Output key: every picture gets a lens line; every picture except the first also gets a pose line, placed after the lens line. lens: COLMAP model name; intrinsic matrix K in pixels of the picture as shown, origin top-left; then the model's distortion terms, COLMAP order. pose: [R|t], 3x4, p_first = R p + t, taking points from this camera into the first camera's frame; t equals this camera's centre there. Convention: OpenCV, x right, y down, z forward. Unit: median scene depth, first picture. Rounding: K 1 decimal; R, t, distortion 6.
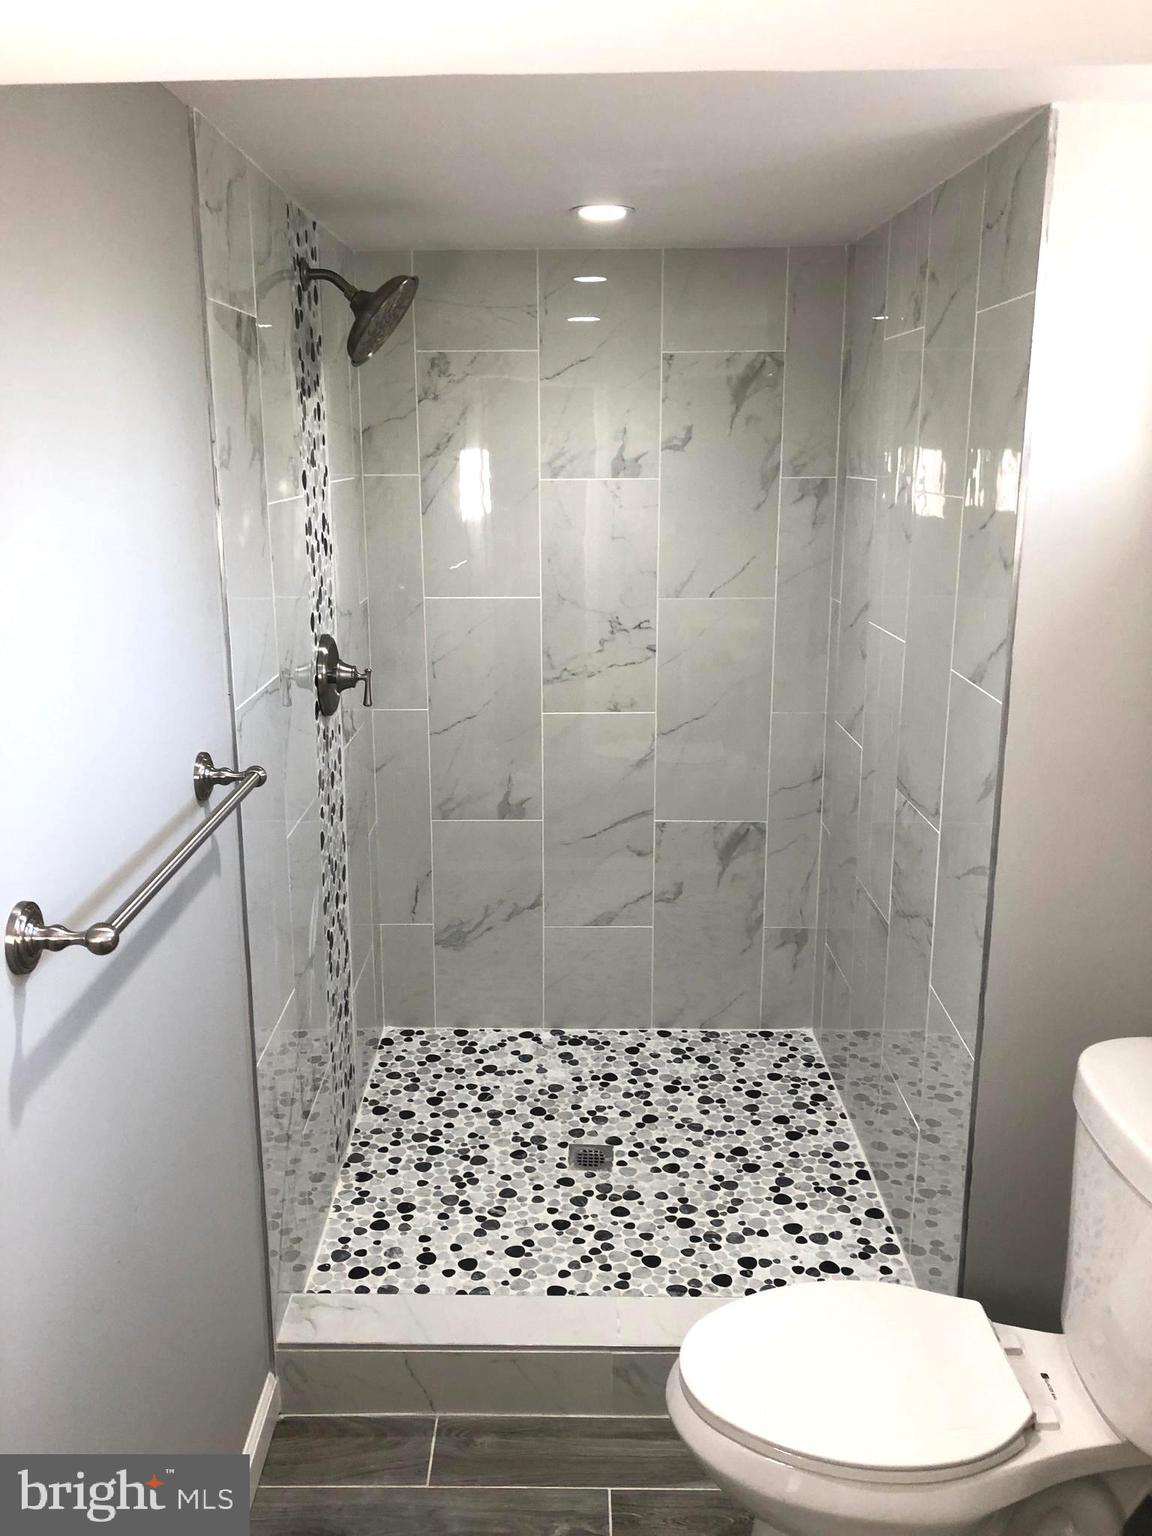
lens RADIAL K [[1251.8, 0, 565.4], [0, 1251.8, 773.4], [0, 0, 1]] dist [0.010839, 0.014829]
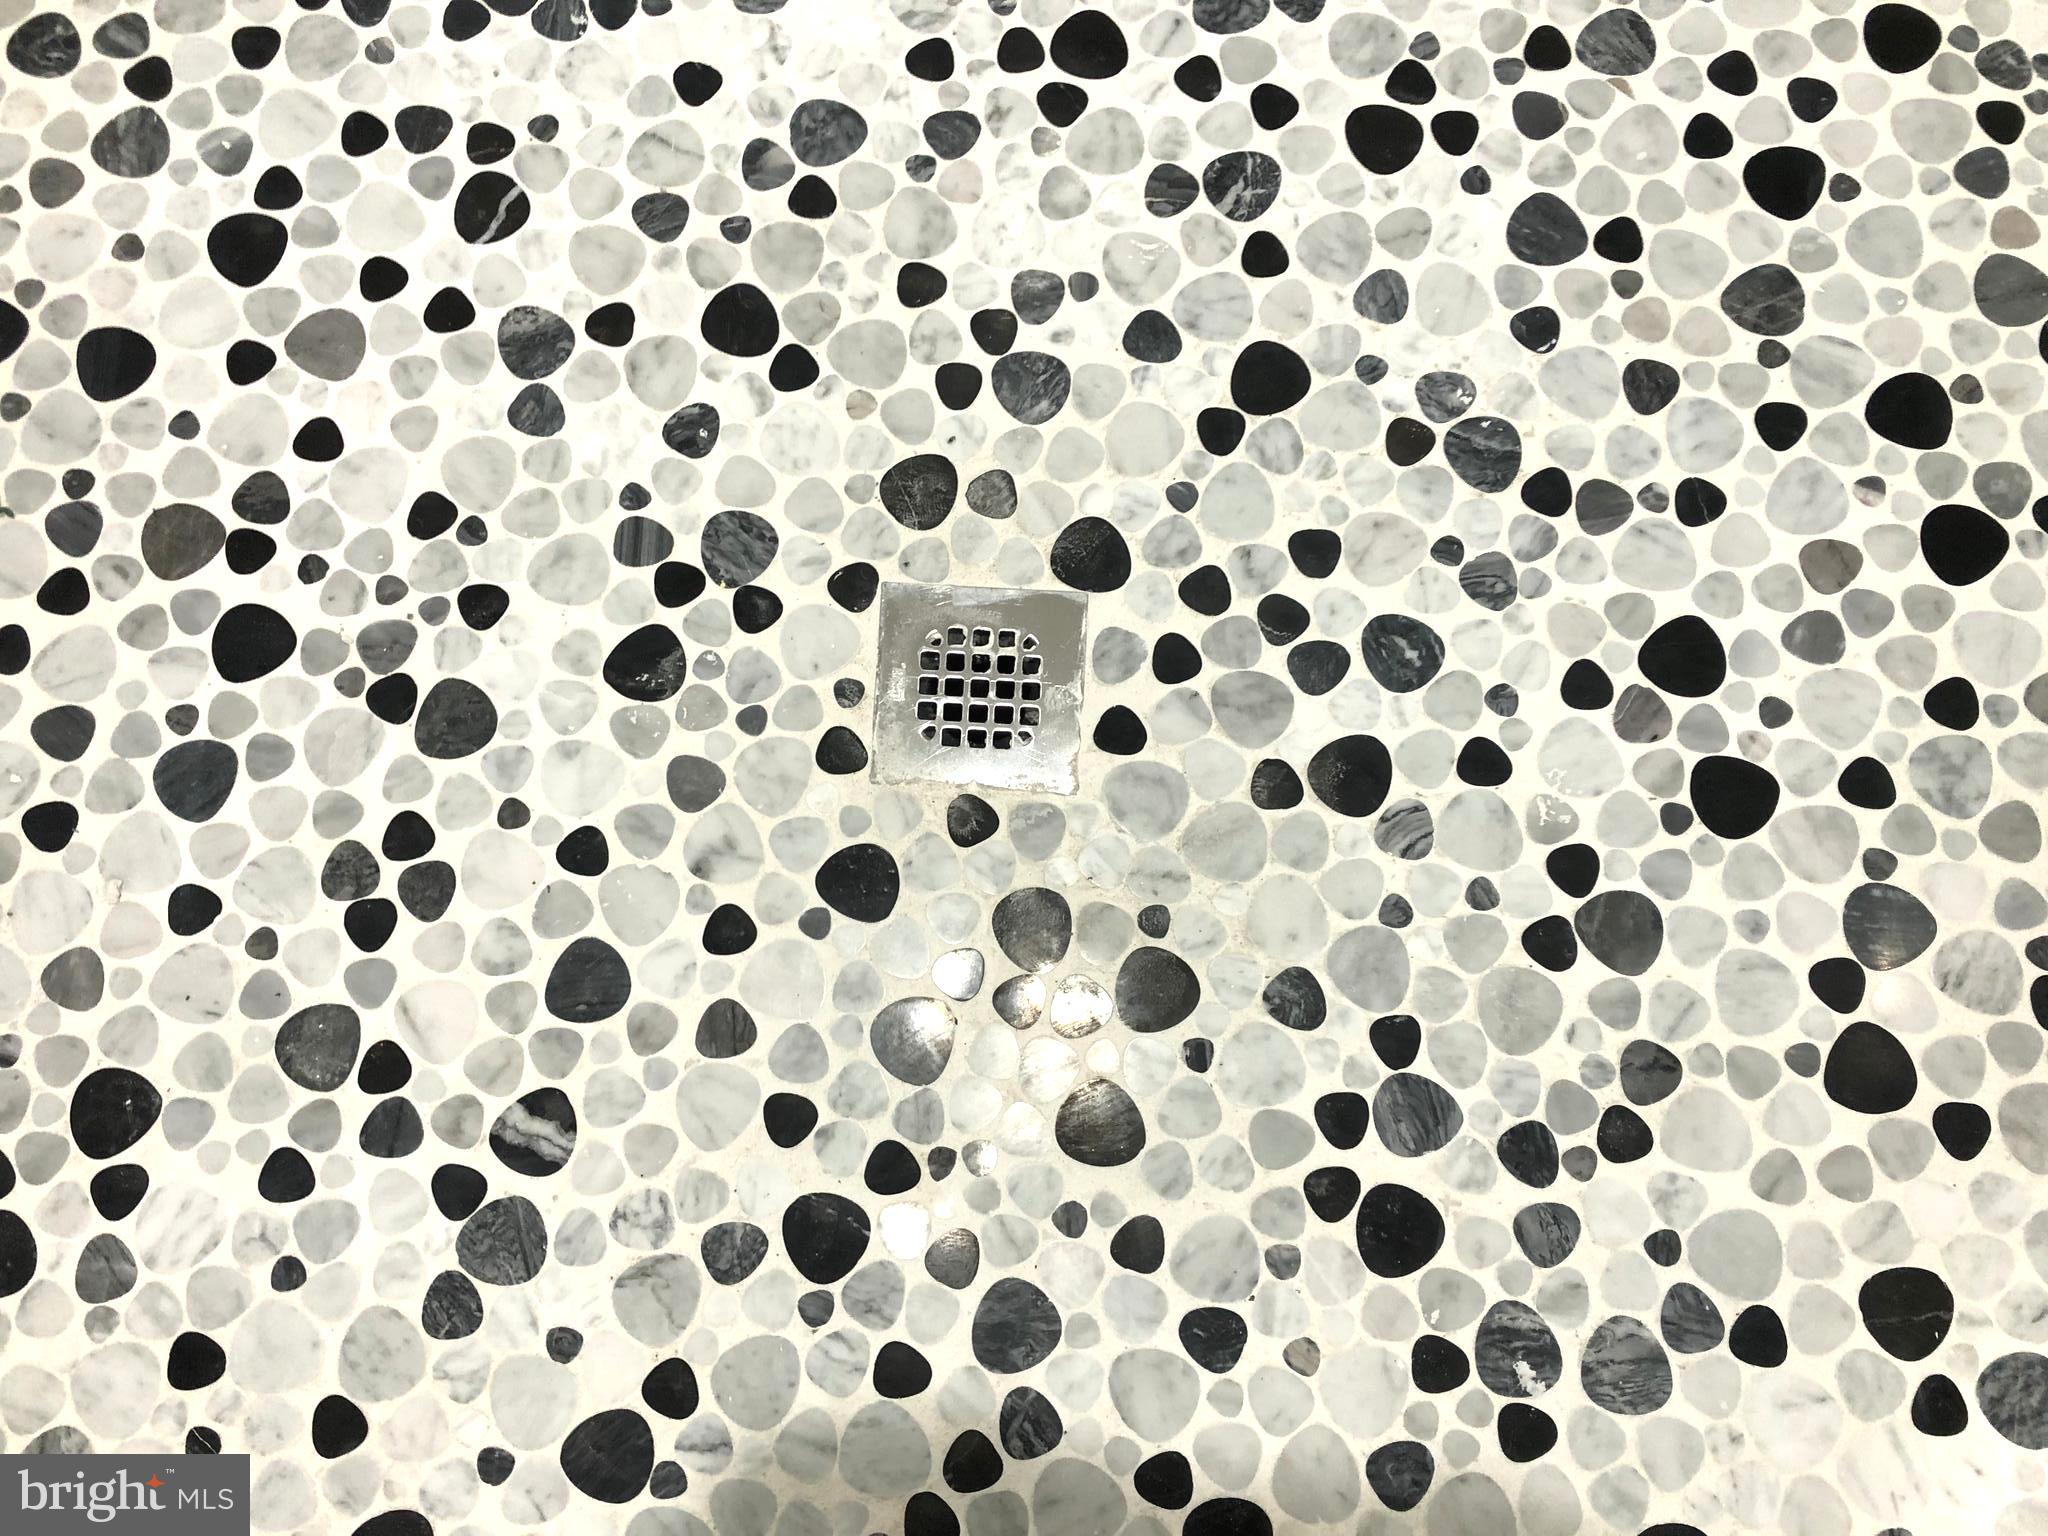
lens RADIAL K [[1669.0, 0, 1029.7], [0, 1669.0, 765.2], [0, 0, 1]] dist [0.010839, 0.014829]
pose [[0.999839, 0.000270, -0.017950, 0.033309], [0.015797, 0.461805, 0.886841, 0.057630], [0.008529, -0.886981, 0.461727, 0.835894]]
